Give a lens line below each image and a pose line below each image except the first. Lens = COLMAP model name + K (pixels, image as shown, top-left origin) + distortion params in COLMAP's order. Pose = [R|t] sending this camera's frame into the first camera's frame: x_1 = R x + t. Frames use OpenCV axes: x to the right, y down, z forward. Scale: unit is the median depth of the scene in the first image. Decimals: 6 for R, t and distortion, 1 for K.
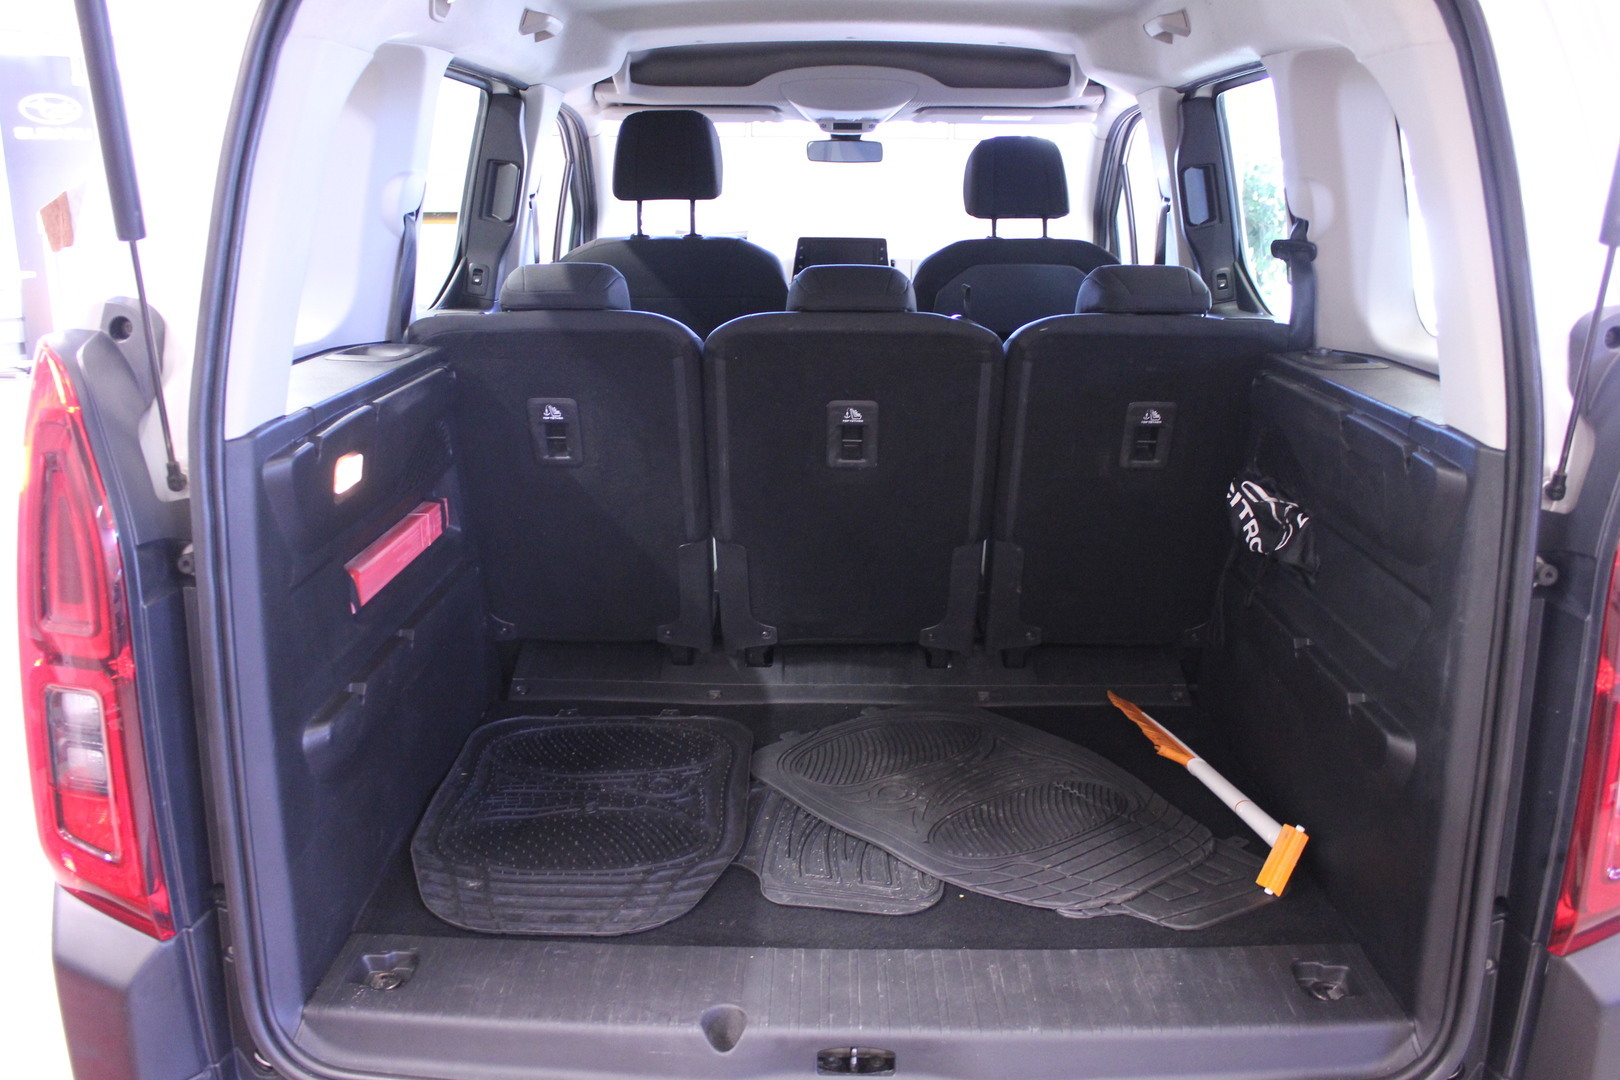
lens RADIAL K [[1360.1, 0, 812.5], [0, 1360.1, 547.6], [0, 0, 1]] dist [-0.164452, 0.154497]
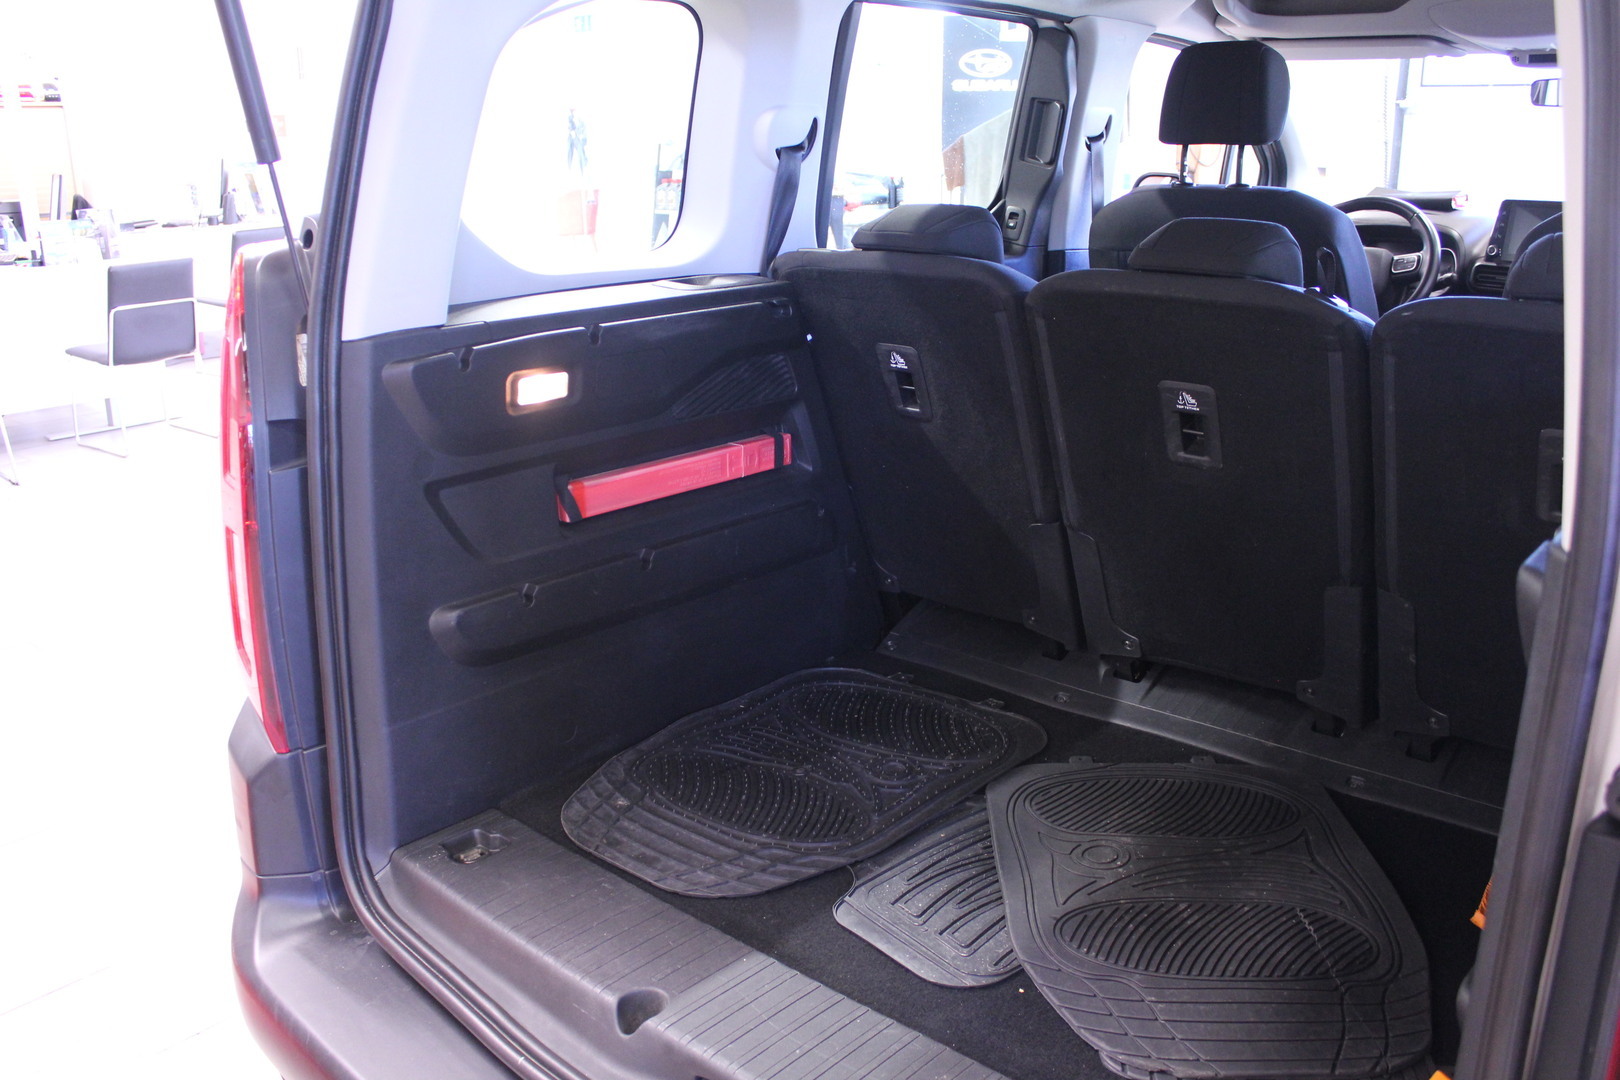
lens RADIAL K [[1360.1, 0, 812.5], [0, 1360.1, 547.6], [0, 0, 1]] dist [-0.164452, 0.154497]
pose [[0.759681, 0.180105, -0.624857, 0.393080], [-0.160970, 0.983060, 0.087650, -0.046059], [0.630058, 0.033997, 0.775804, 0.236170]]
